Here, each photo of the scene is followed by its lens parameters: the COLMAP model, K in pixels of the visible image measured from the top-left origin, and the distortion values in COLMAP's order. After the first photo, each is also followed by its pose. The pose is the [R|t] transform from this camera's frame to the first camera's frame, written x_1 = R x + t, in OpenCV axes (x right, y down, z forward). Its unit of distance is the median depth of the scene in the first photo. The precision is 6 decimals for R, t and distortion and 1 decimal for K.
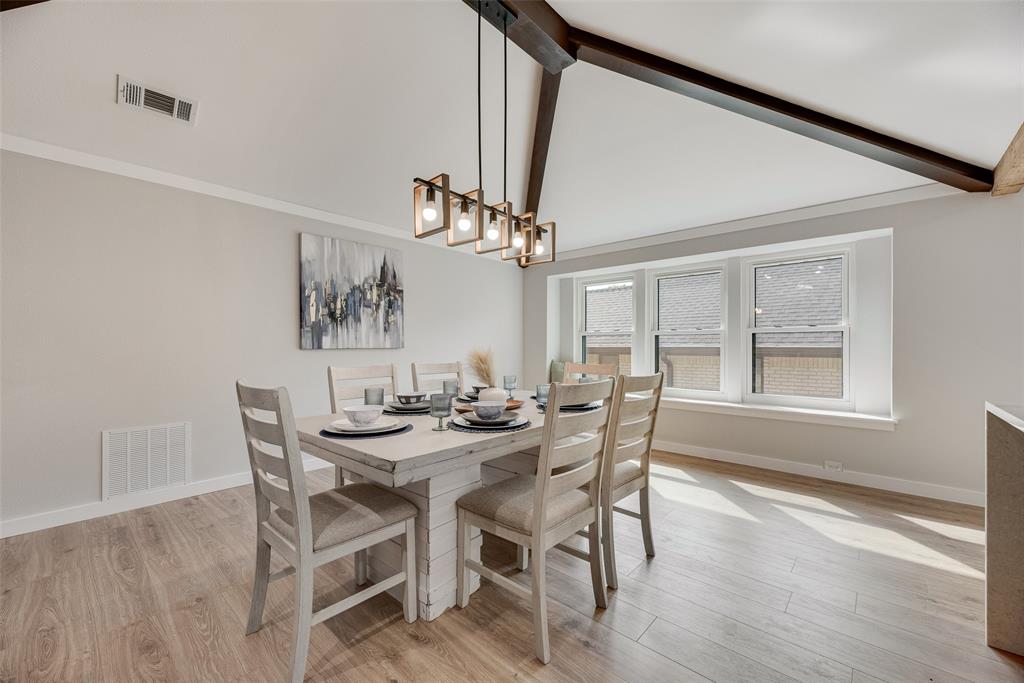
lens RADIAL K [[415.7, 0, 510.5], [0, 415.7, 347.0], [0, 0, 1]] dist [0.010093, 0.000176]
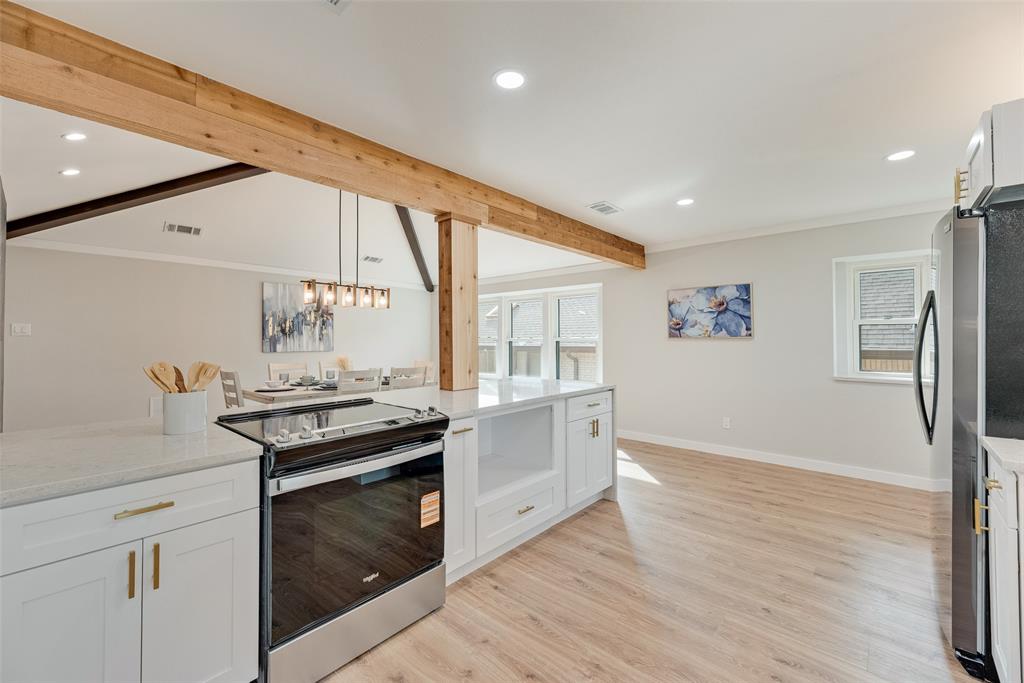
lens RADIAL K [[415.7, 0, 507.1], [0, 415.7, 335.7], [0, 0, 1]] dist [0.010093, 0.000176]
pose [[0.999997, -0.000856, 0.002447, 0.442387], [0.000890, 0.999902, -0.013967, -0.035374], [-0.002435, 0.013969, 0.999899, -0.630959]]
